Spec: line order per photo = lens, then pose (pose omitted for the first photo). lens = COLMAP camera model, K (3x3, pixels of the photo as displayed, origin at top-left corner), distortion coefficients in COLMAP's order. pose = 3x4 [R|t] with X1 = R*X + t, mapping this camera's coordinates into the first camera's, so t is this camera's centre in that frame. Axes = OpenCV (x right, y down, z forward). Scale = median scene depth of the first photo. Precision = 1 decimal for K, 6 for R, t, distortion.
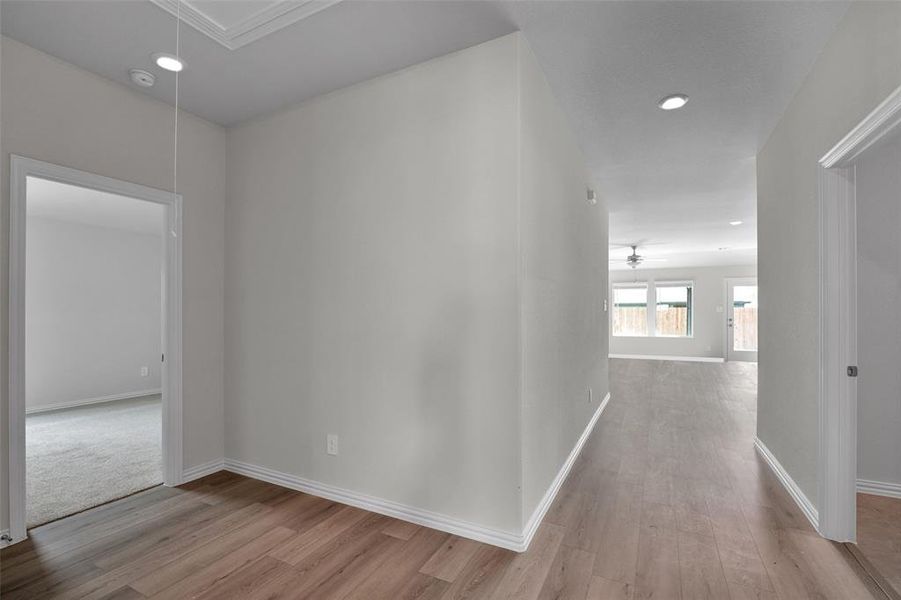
lens RADIAL K [[404.3, 0, 445.7], [0, 404.3, 309.2], [0, 0, 1]] dist [-0.015972, 0.000976]
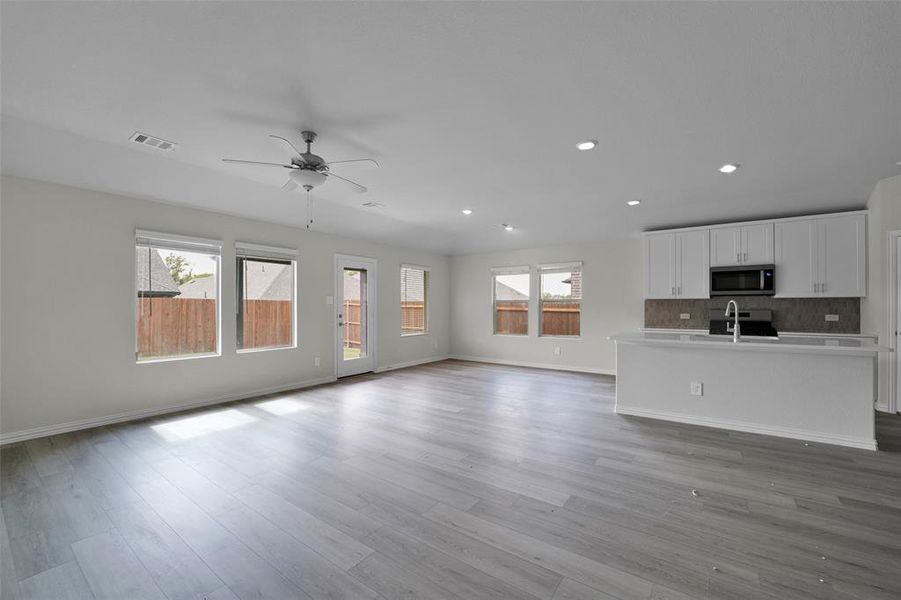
lens RADIAL K [[370.3, 0, 449.8], [0, 370.3, 306.7], [0, 0, 1]] dist [-0.024463, 0.001119]
pose [[0.140411, -0.005341, 0.990079, 0.113192], [-0.006072, 0.999962, 0.006255, 0.005781], [-0.990075, -0.006890, 0.140374, 0.676035]]
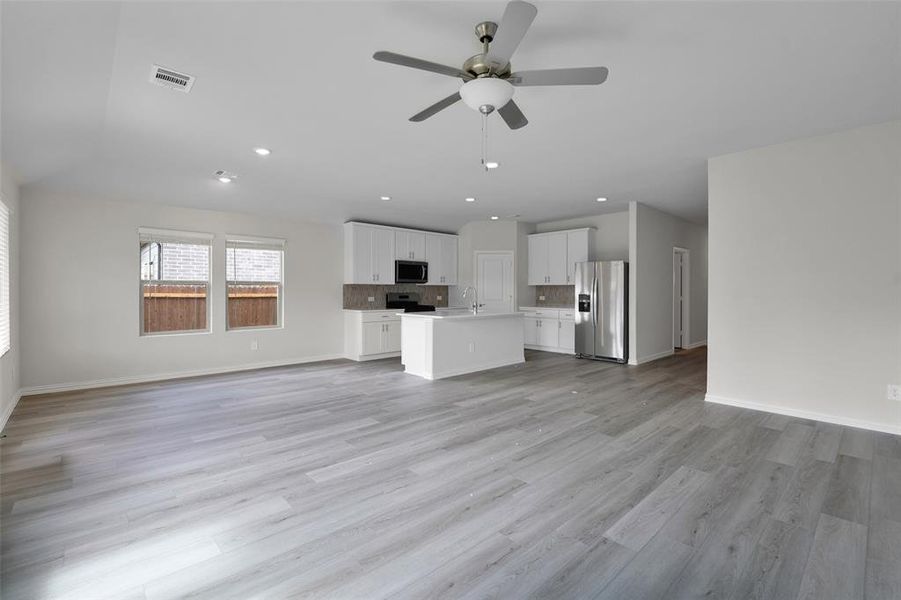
lens RADIAL K [[404.3, 0, 449.6], [0, 404.3, 293.4], [0, 0, 1]] dist [-0.015972, 0.000976]
pose [[-0.943085, -0.007299, 0.332473, 0.338123], [-0.007503, 0.999972, 0.000671, 0.009606], [-0.332468, -0.001862, -0.943113, 1.036693]]
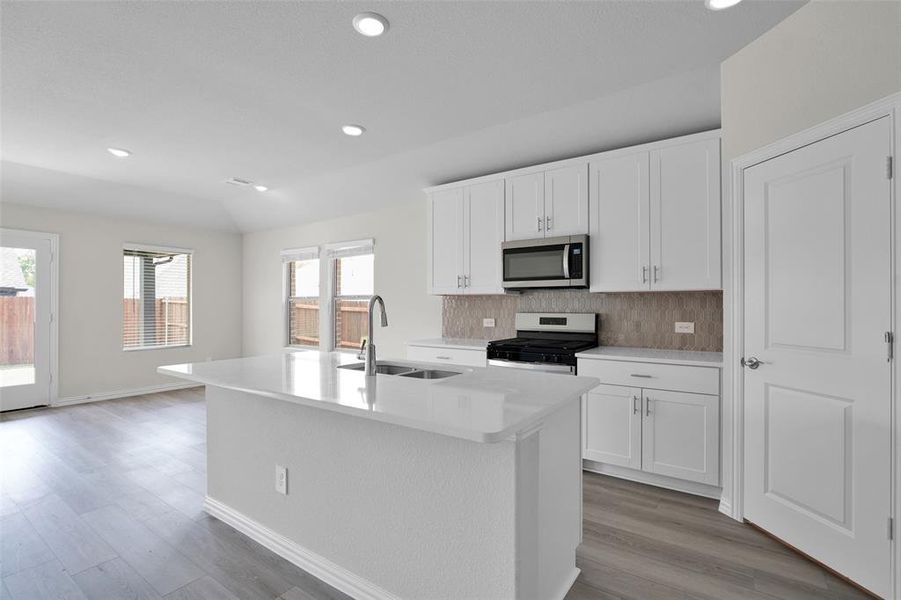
lens RADIAL K [[427.7, 0, 448.6], [0, 427.7, 302.9], [0, 0, 1]] dist [-0.015036, 0.000001]
pose [[0.138148, 0.002489, 0.990408, 0.308117], [-0.007613, 0.999970, -0.001452, 0.003702], [-0.990382, -0.007339, 0.138163, 0.385039]]
